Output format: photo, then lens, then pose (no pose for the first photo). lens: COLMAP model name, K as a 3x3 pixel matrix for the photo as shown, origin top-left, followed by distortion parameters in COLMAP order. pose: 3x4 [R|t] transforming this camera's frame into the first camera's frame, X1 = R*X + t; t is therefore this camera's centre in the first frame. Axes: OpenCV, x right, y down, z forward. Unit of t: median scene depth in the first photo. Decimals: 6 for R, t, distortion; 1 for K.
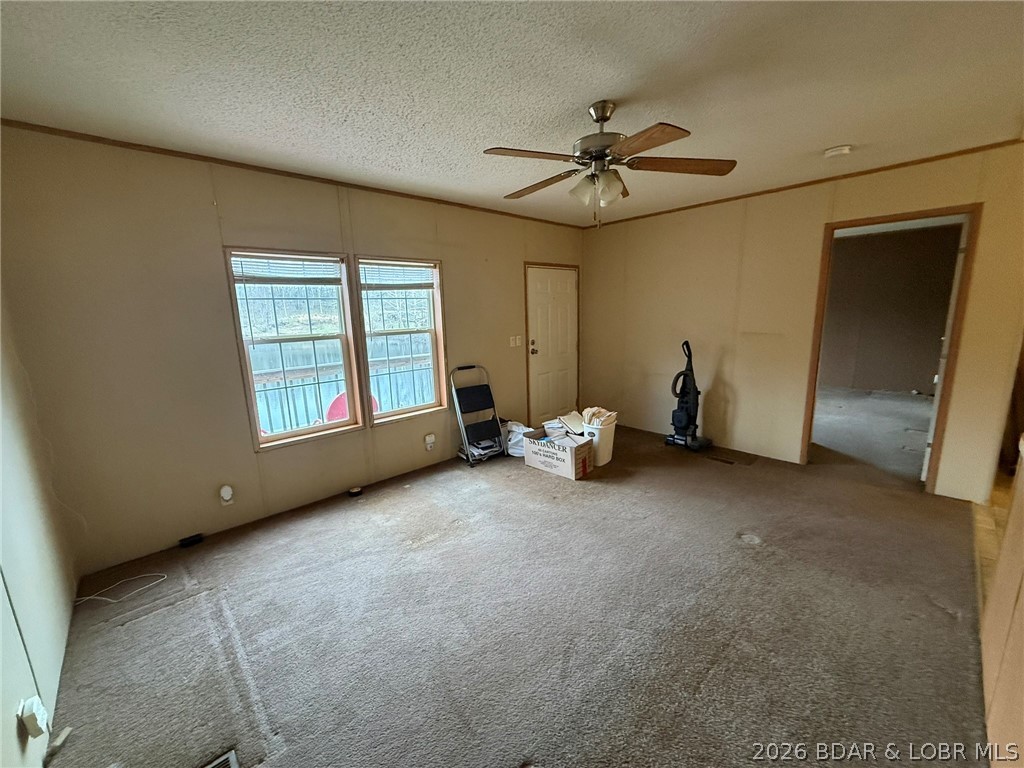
lens RADIAL K [[406.0, 0, 510.0], [0, 406.0, 385.0], [0, 0, 1]] dist [0.000794, -0.000158]
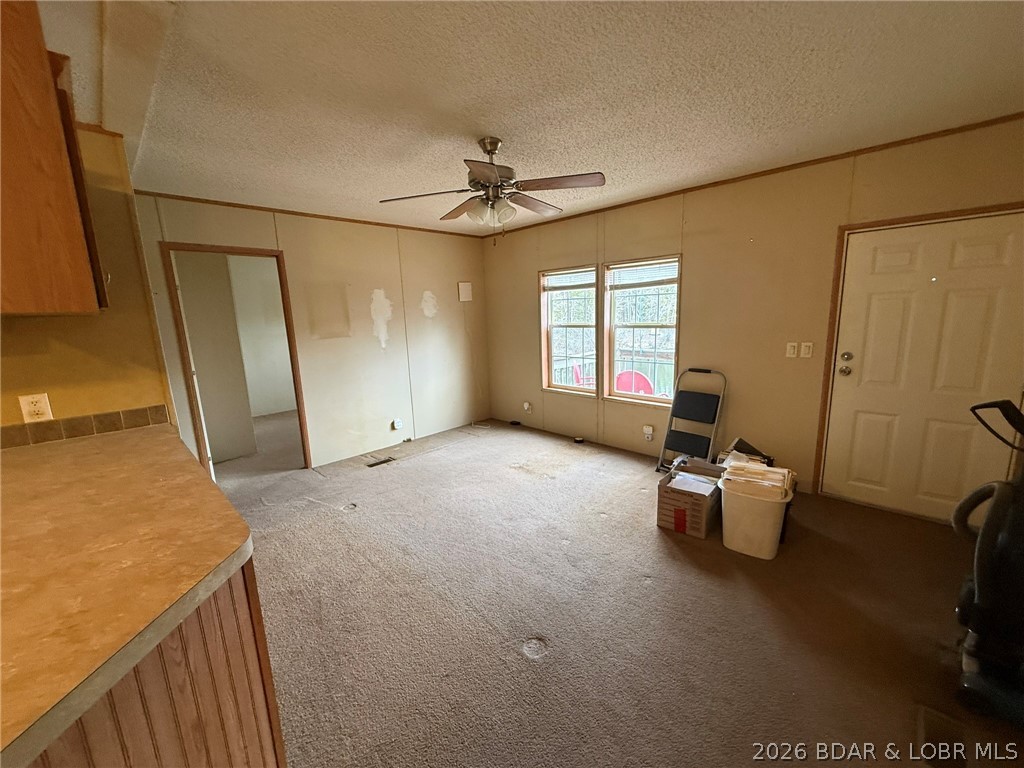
lens RADIAL K [[406.0, 0, 510.0], [0, 406.0, 385.0], [0, 0, 1]] dist [0.000794, -0.000158]
pose [[0.040737, 0.205013, -0.977911, 0.802402], [-0.151194, 0.968718, 0.196788, -0.133134], [0.987664, 0.139838, 0.070459, 0.572782]]
